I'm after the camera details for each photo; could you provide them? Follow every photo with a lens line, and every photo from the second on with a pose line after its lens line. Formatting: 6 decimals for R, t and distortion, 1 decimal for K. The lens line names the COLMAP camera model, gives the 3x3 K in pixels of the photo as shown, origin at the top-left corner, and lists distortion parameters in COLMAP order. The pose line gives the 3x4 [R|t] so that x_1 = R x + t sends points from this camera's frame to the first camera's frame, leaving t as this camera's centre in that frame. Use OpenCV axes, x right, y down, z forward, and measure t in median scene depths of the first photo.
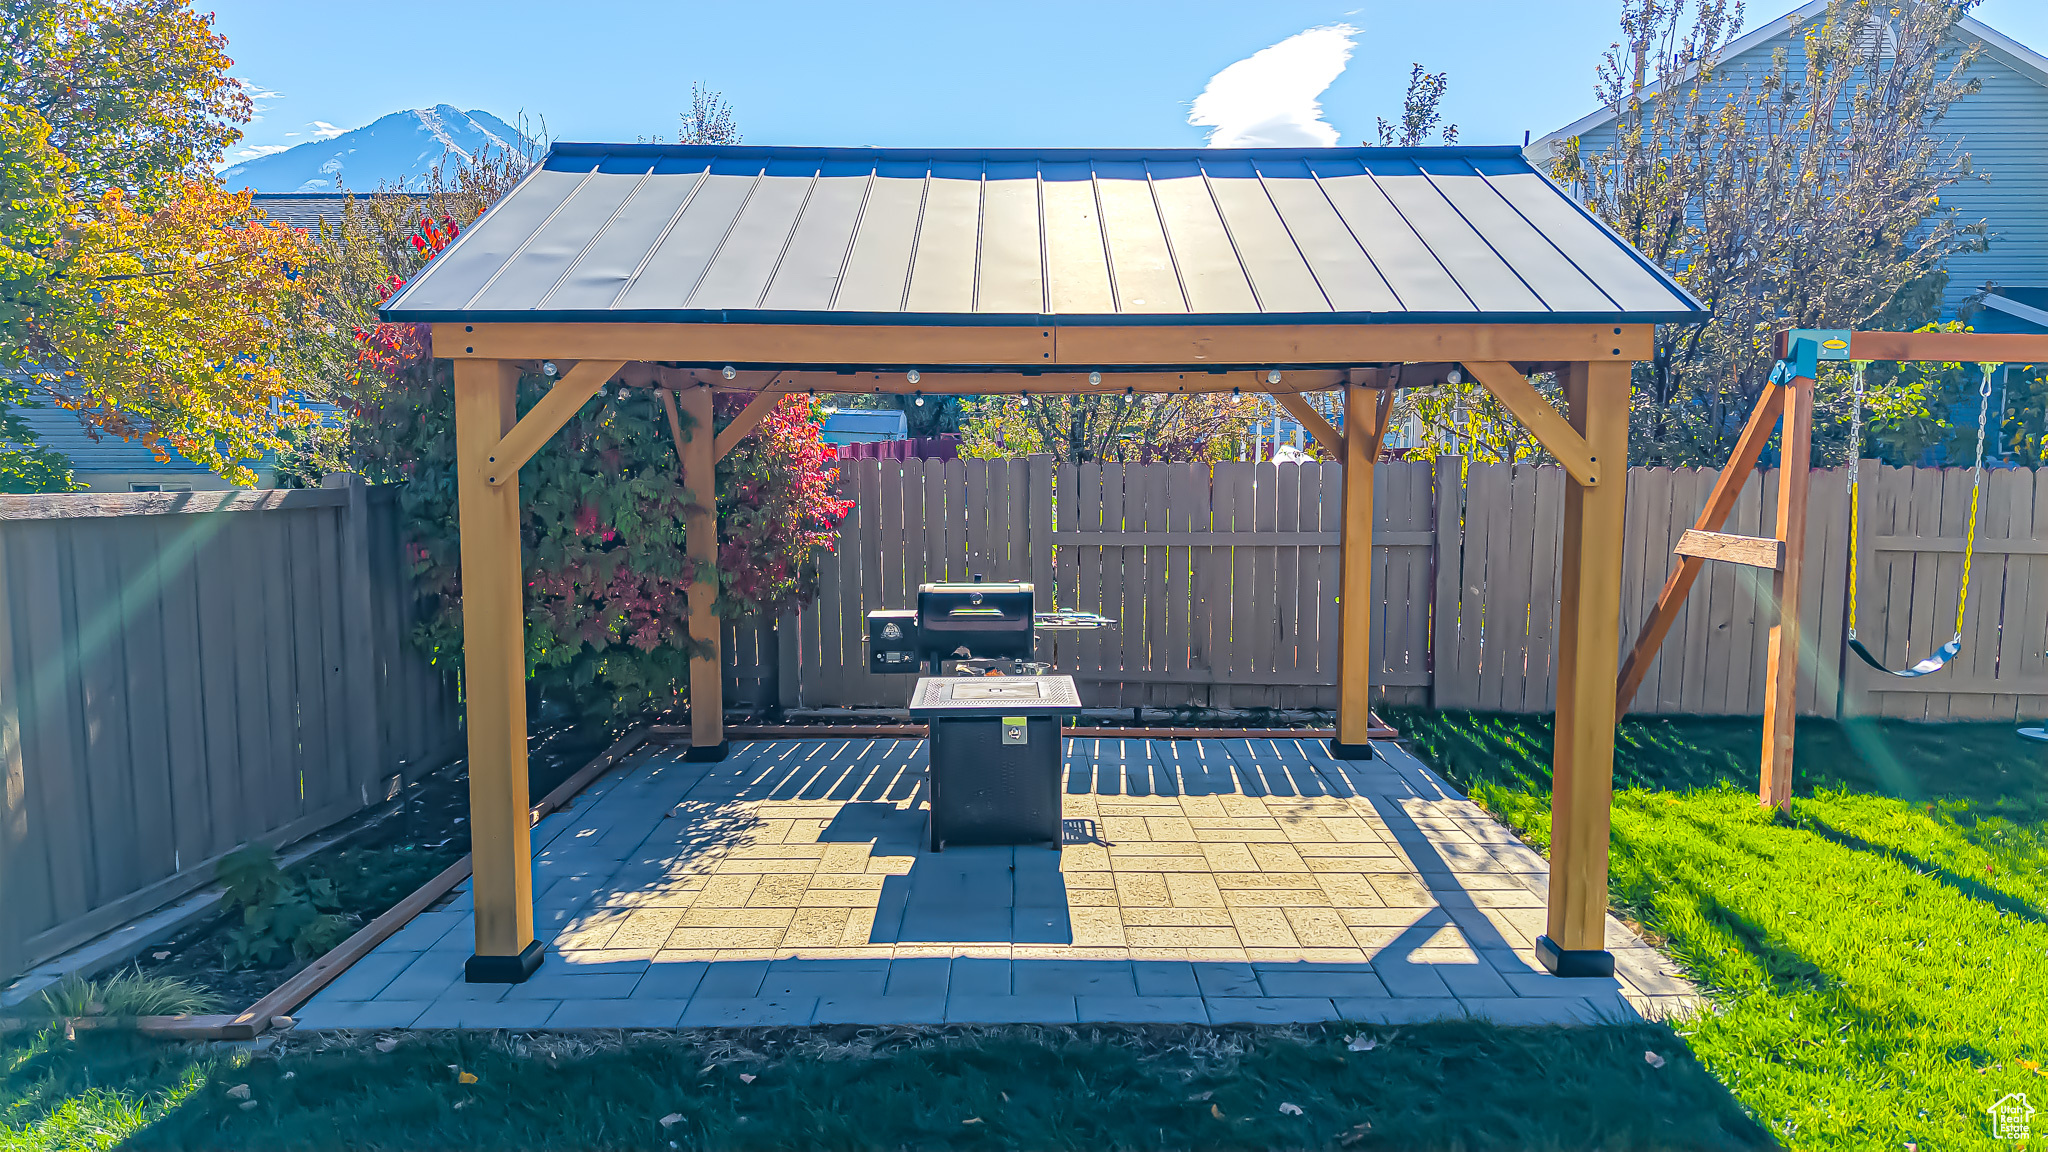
lens RADIAL K [[1370.7, 0, 1024.9], [0, 1370.7, 574.9], [0, 0, 1]] dist [0.030355, -0.033569]
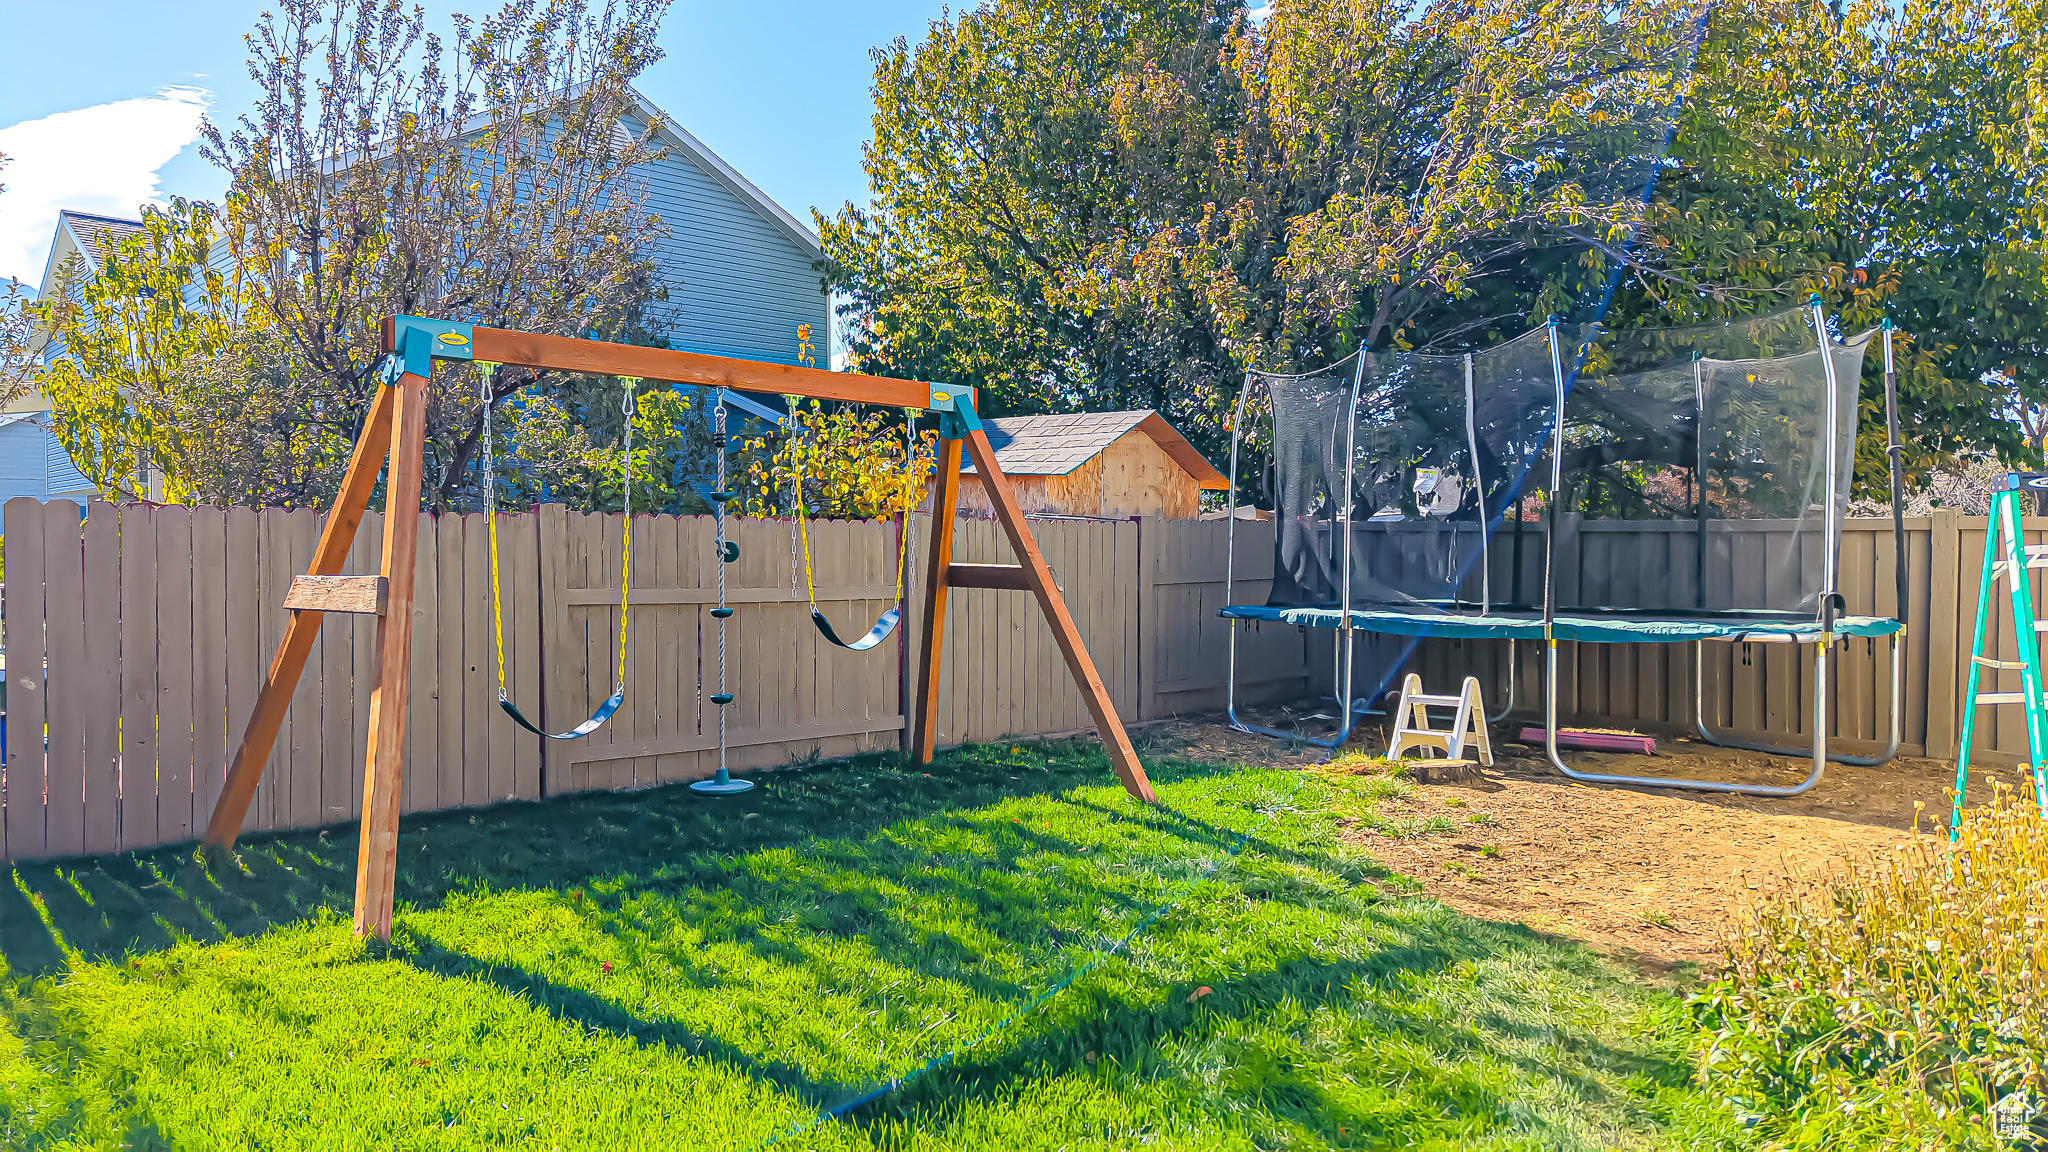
lens RADIAL K [[1370.7, 0, 1024.9], [0, 1370.7, 574.9], [0, 0, 1]] dist [0.030355, -0.033569]
pose [[0.708395, -0.018964, 0.705561, 0.291484], [0.075857, 0.995895, -0.049395, 0.043299], [-0.701728, 0.088513, 0.706925, 0.235428]]
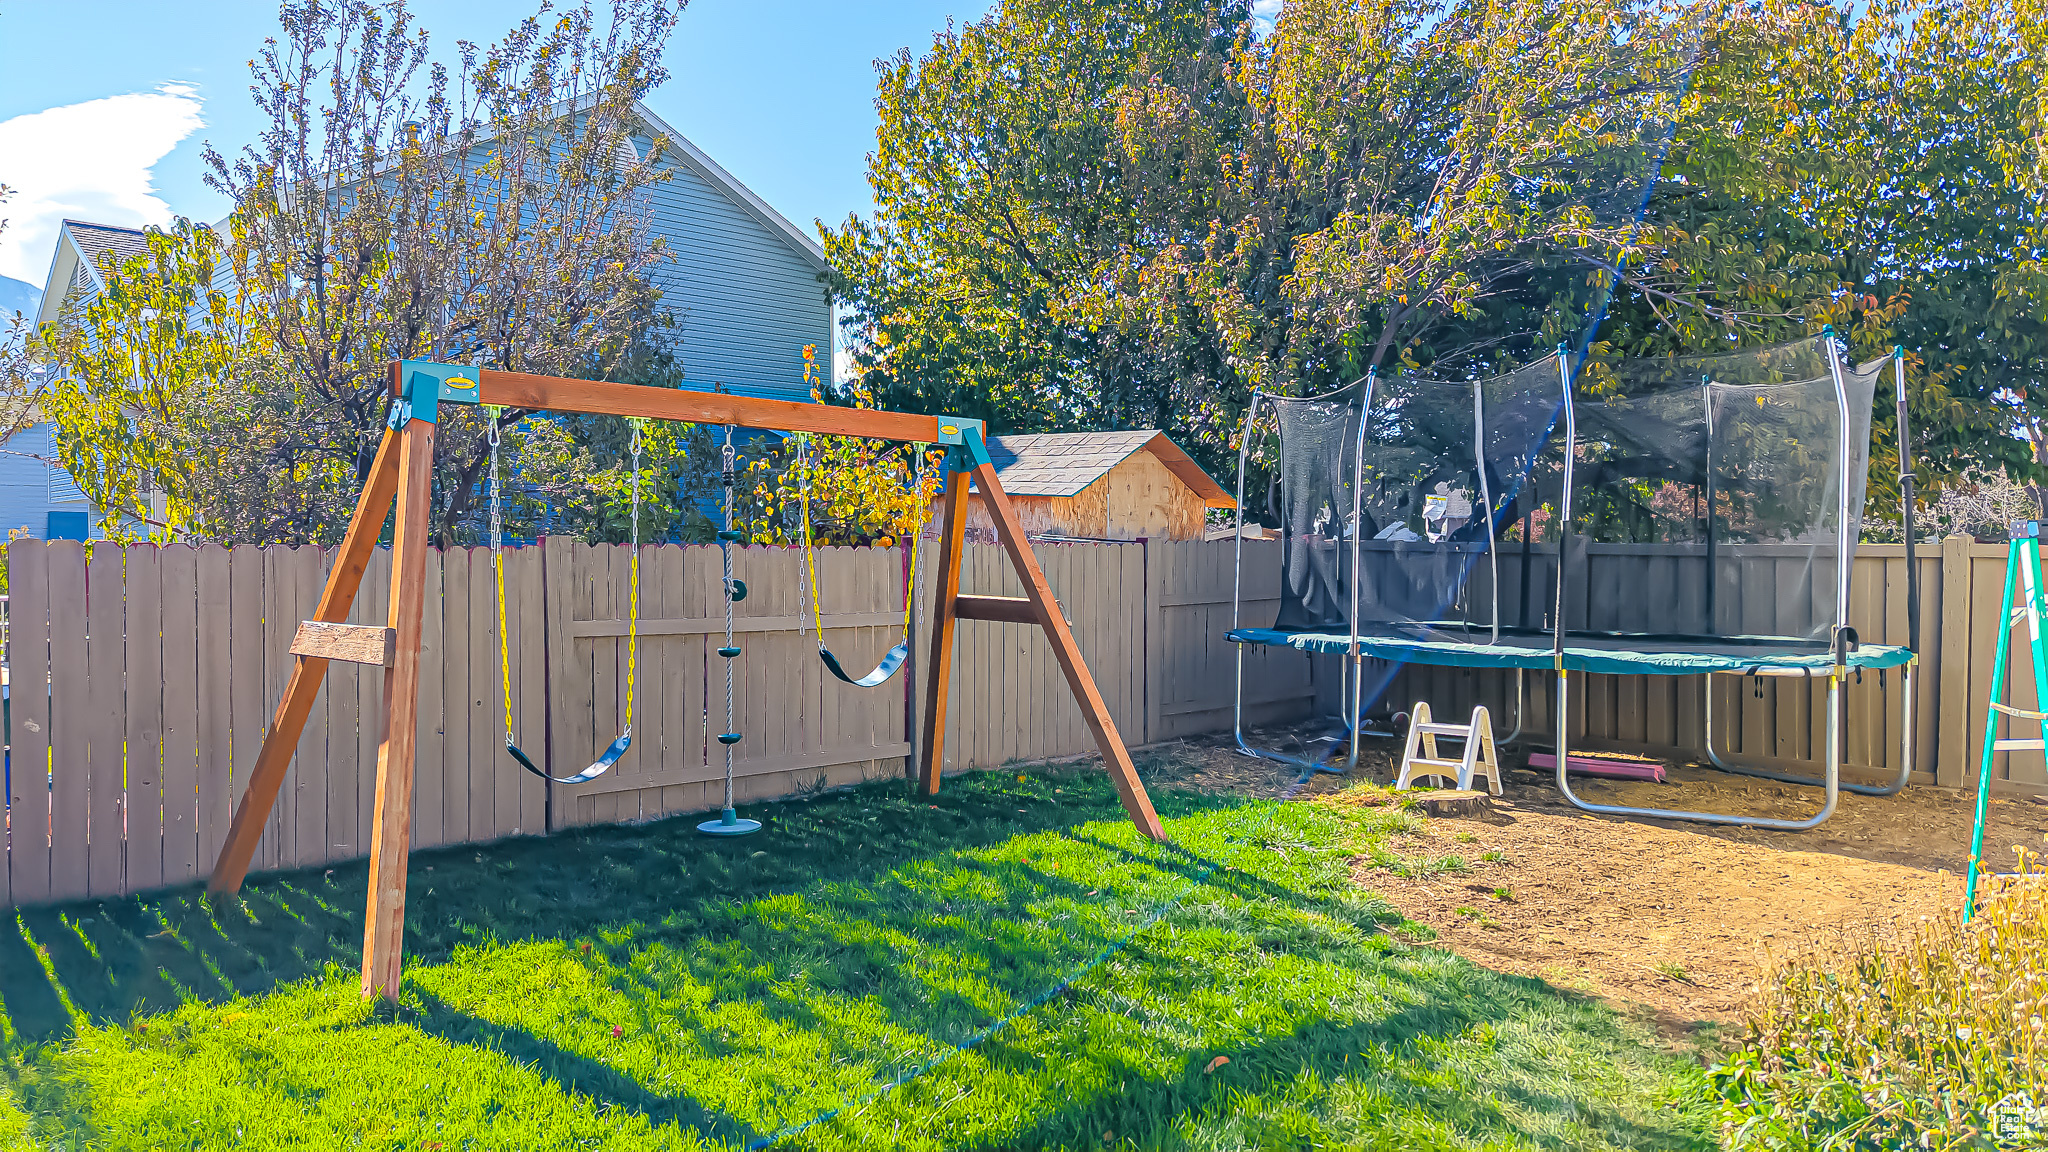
lens RADIAL K [[1370.7, 0, 1024.9], [0, 1370.7, 574.9], [0, 0, 1]] dist [0.030355, -0.033569]
pose [[0.708930, -0.019601, 0.705007, 0.292035], [0.075590, 0.995967, -0.048321, 0.010199], [-0.701217, 0.087548, 0.707552, 0.242201]]
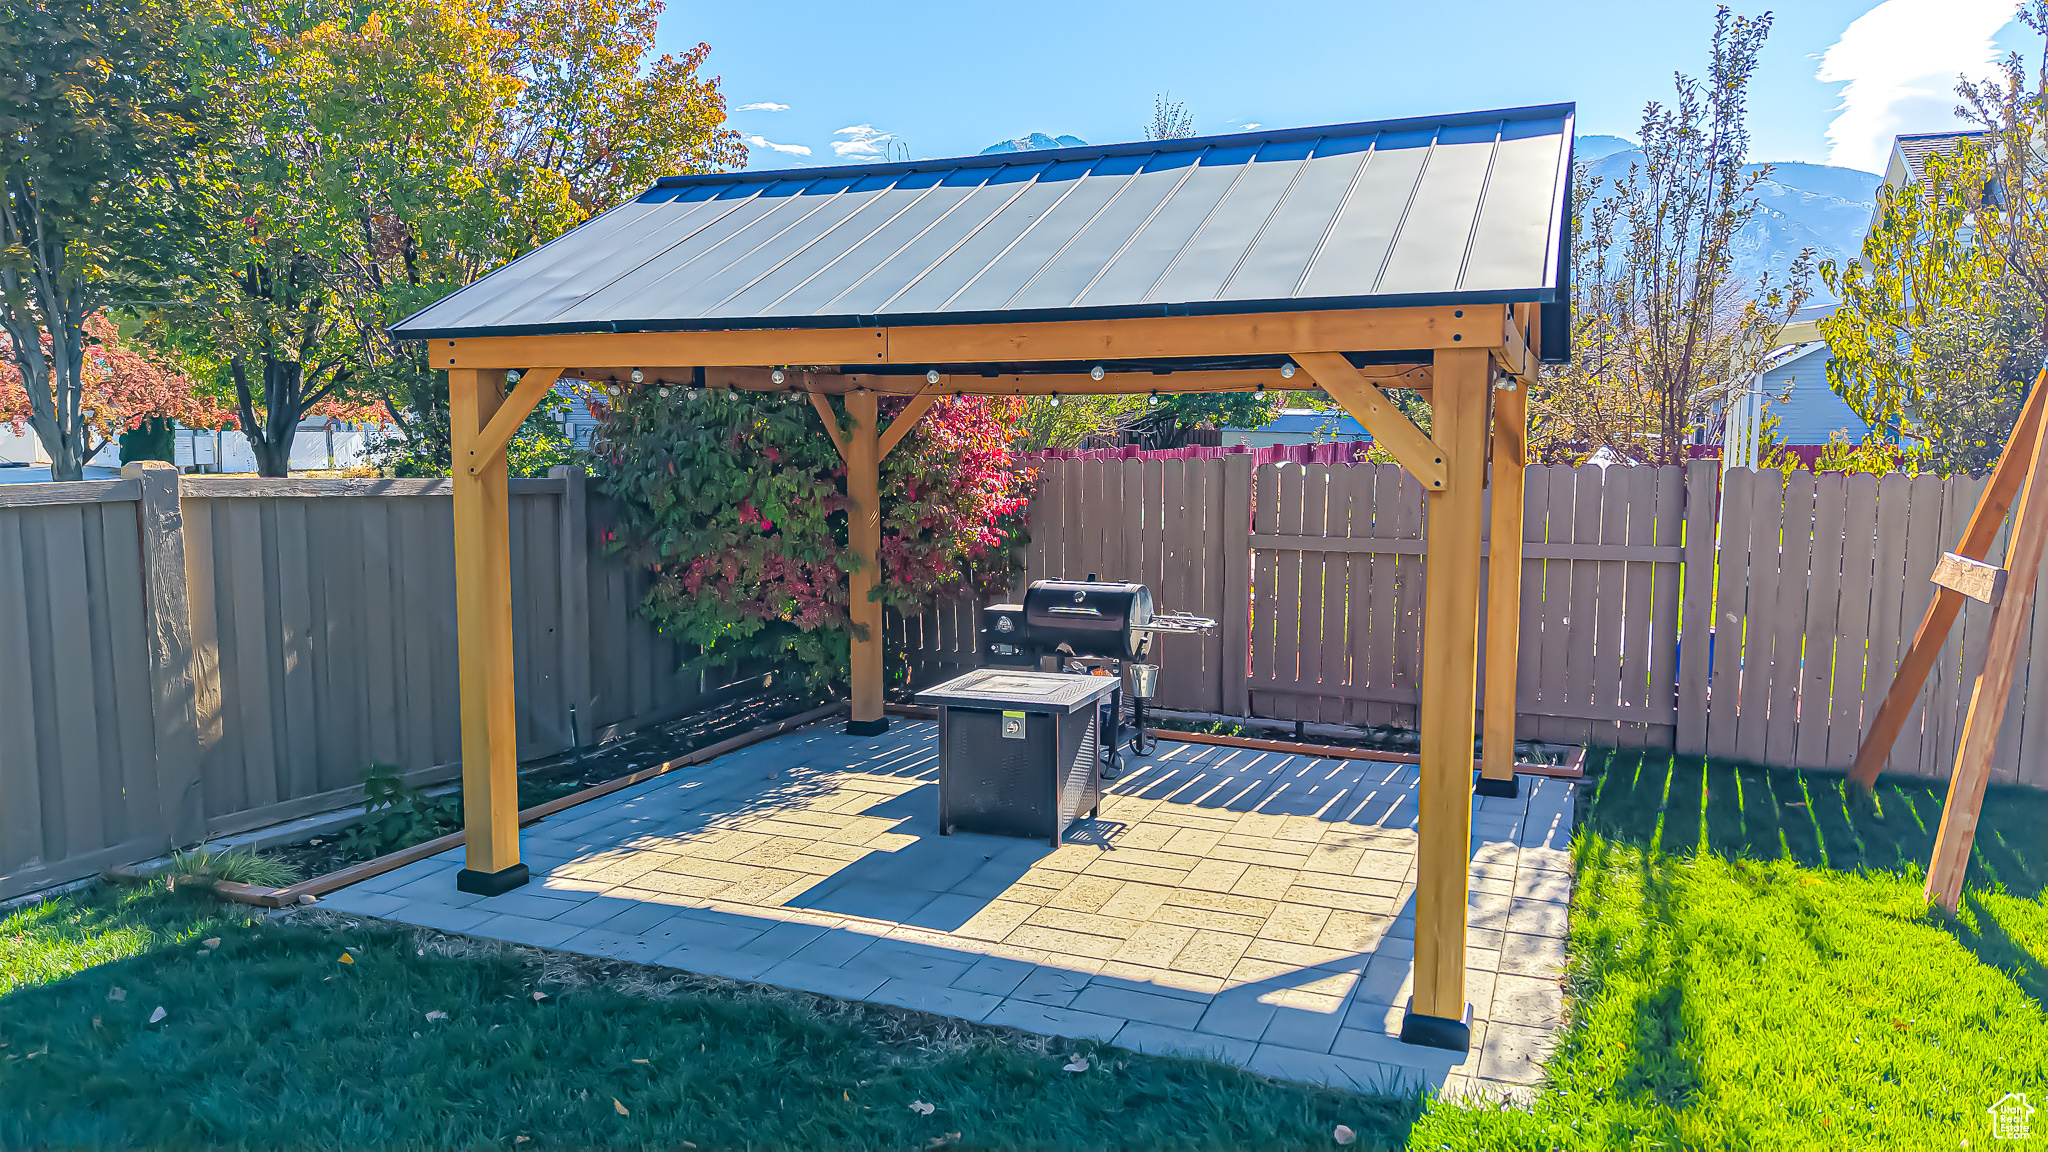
lens RADIAL K [[1370.7, 0, 1024.9], [0, 1370.7, 574.9], [0, 0, 1]] dist [0.030355, -0.033569]
pose [[0.922504, 0.040360, -0.383871, 0.373137], [-0.040949, 0.999139, 0.006643, -0.004165], [0.383808, 0.009591, 0.923363, 0.062364]]
